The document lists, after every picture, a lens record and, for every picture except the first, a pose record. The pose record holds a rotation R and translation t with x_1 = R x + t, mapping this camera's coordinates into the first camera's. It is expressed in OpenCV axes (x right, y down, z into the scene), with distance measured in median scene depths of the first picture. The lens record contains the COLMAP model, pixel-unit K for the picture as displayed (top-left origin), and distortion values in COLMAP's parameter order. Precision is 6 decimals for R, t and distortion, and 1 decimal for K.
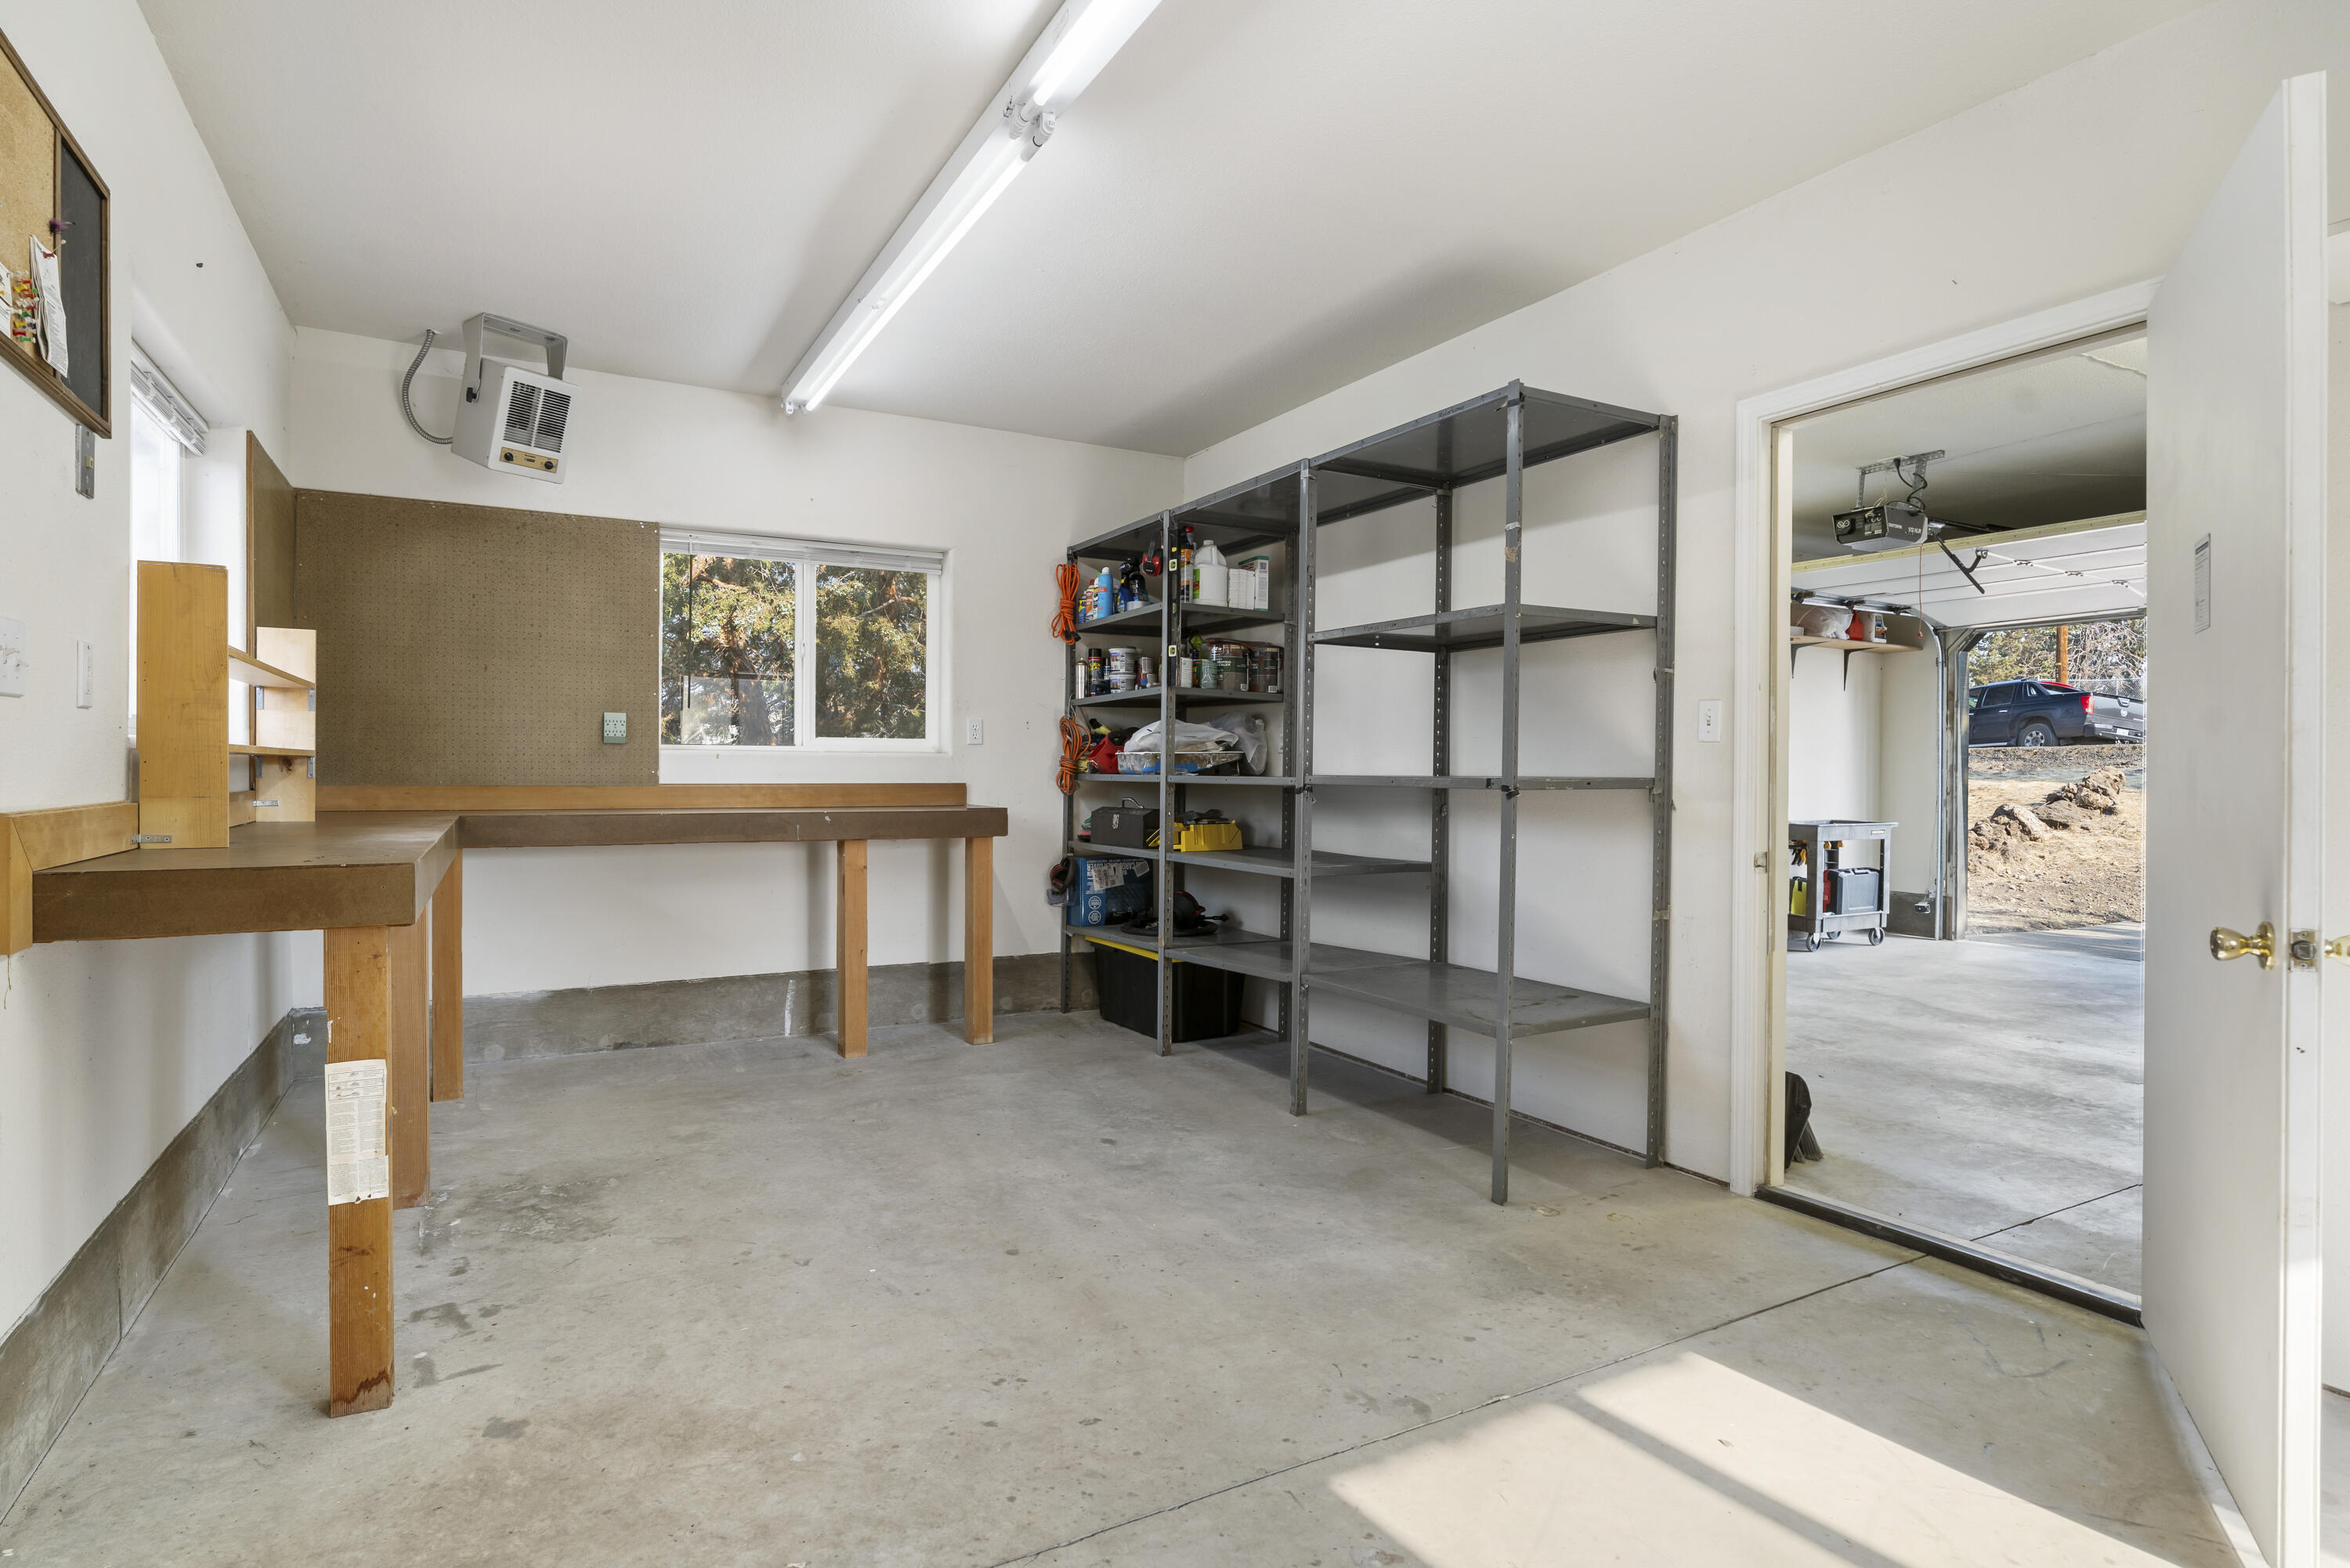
lens RADIAL K [[1219.4, 0, 1171.8], [0, 1219.4, 772.8], [0, 0, 1]] dist [-0.006722, -0.001449]
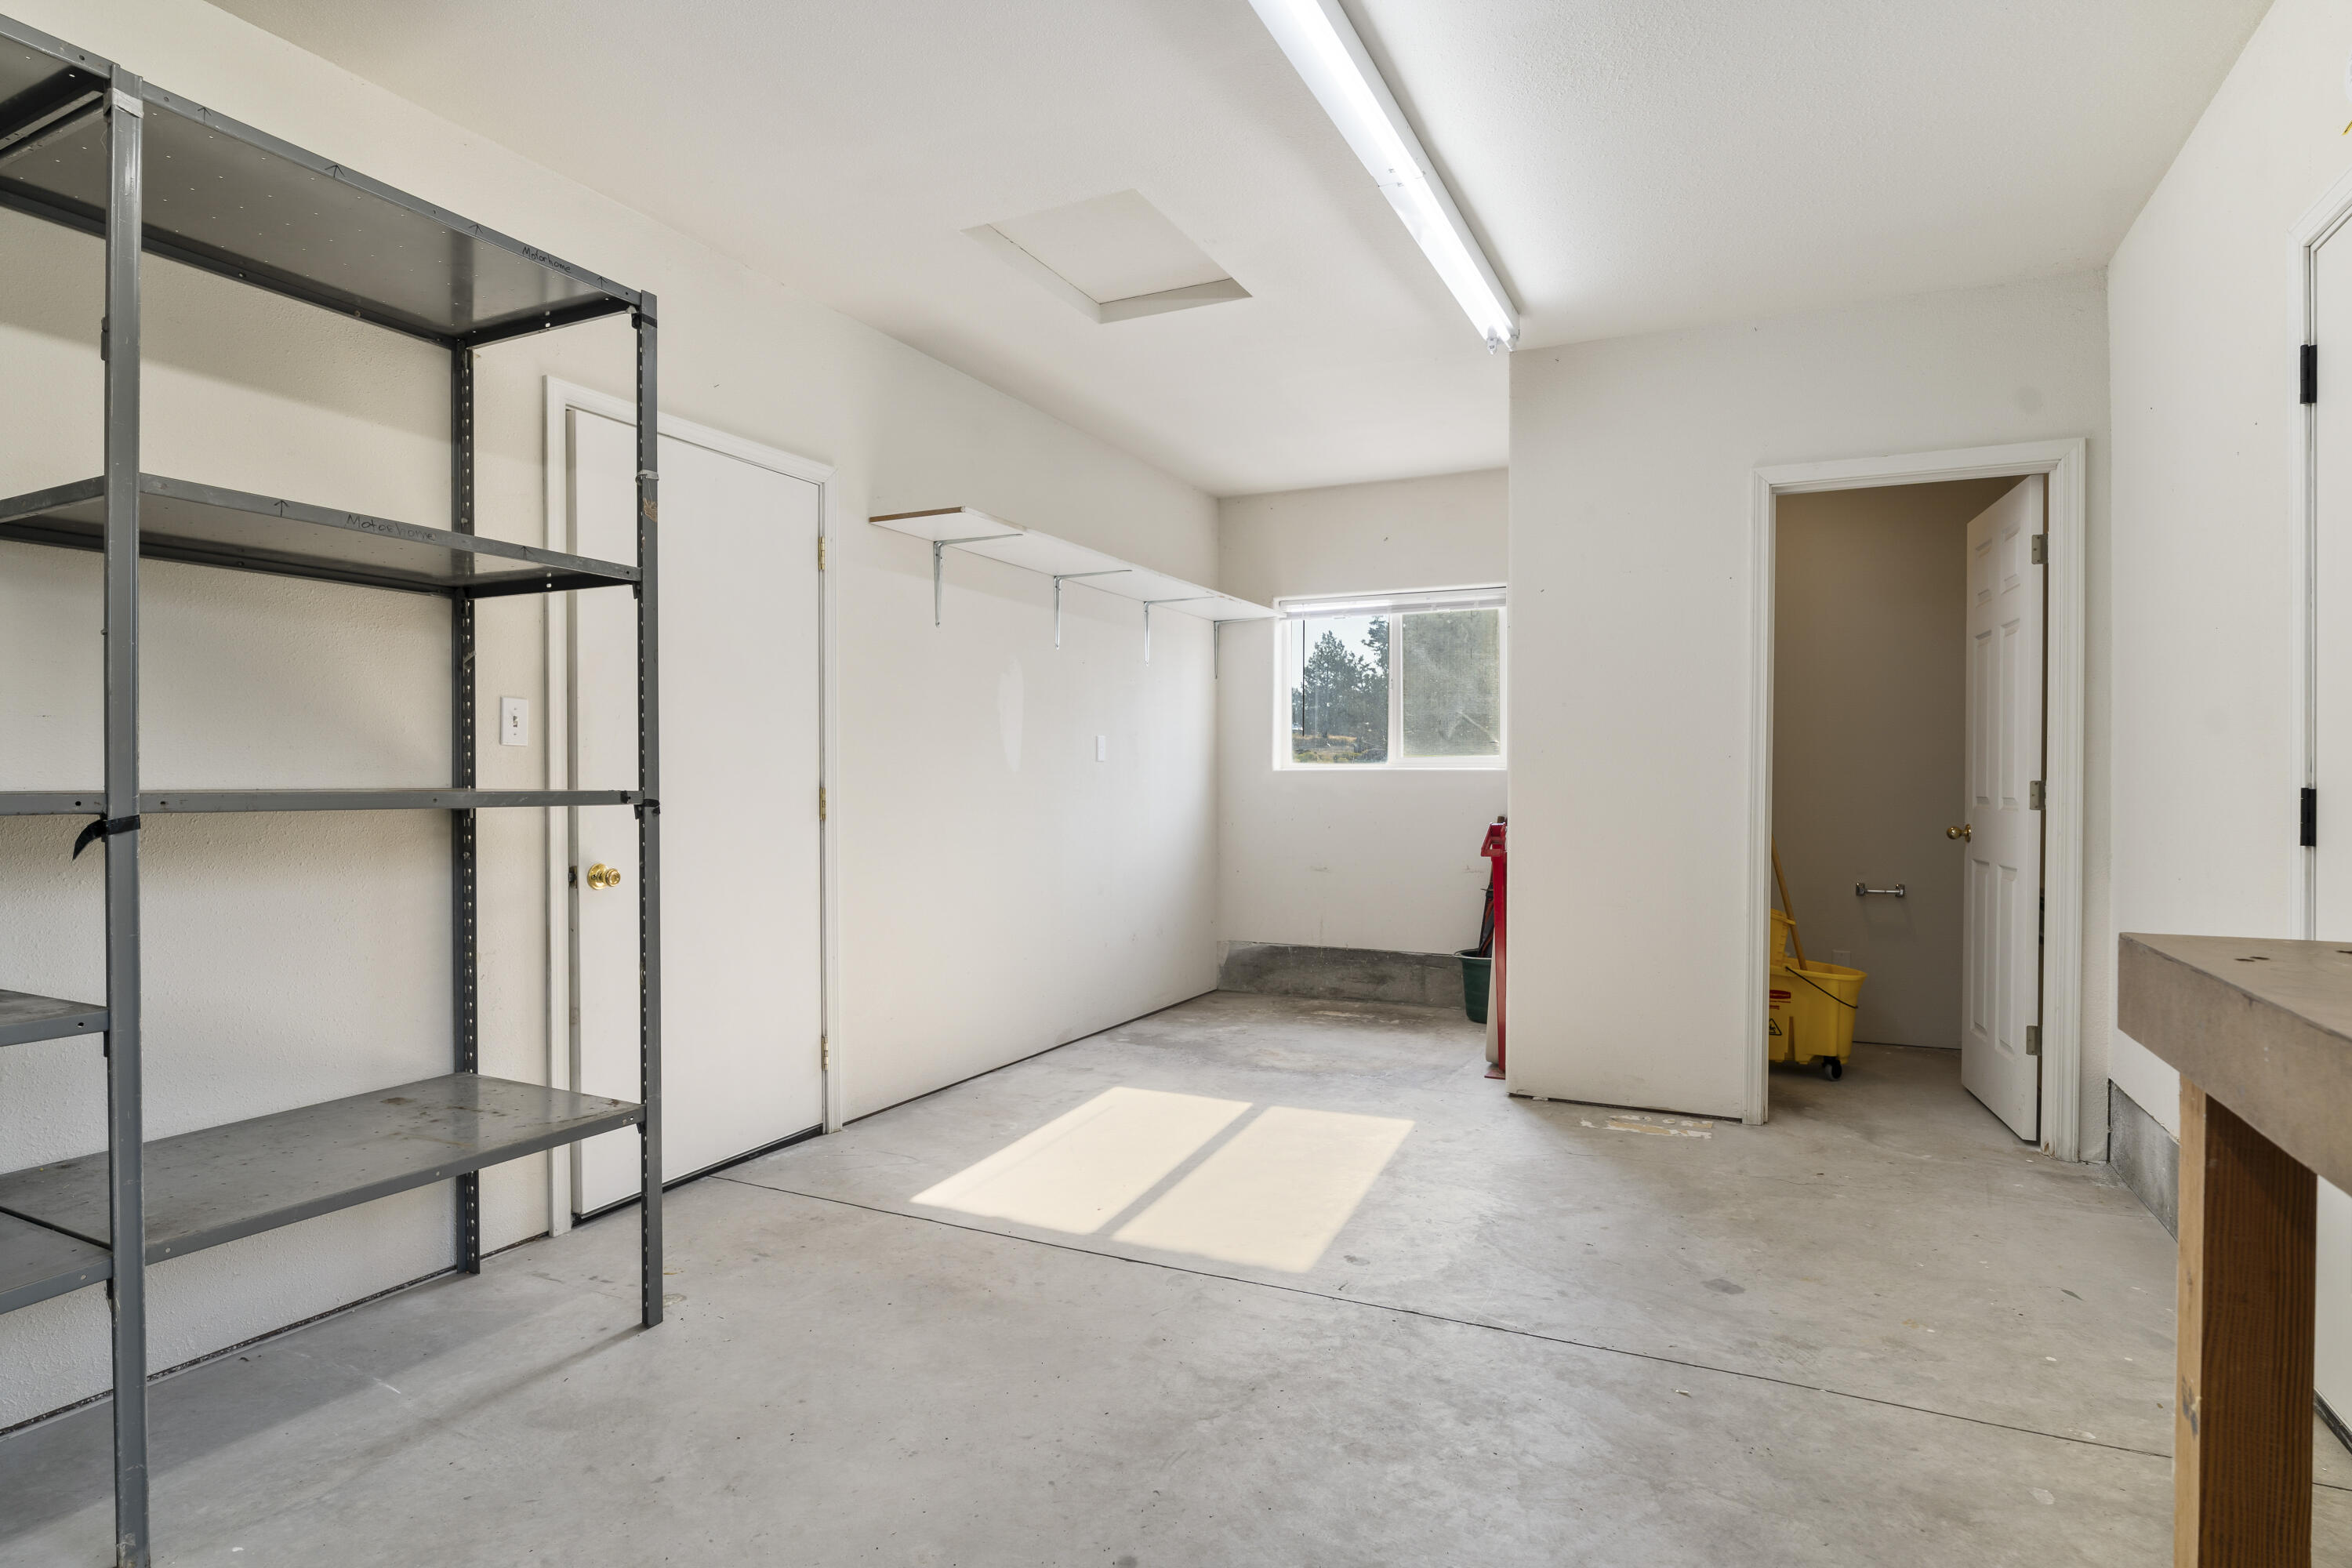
lens RADIAL K [[1220.5, 0, 1173.0], [0, 1220.5, 789.2], [0, 0, 1]] dist [-0.006722, -0.001449]
pose [[-0.557602, -0.013579, 0.829997, -0.512664], [0.004620, 0.999800, 0.019461, -0.007429], [-0.830096, 0.014686, -0.557428, 1.035253]]
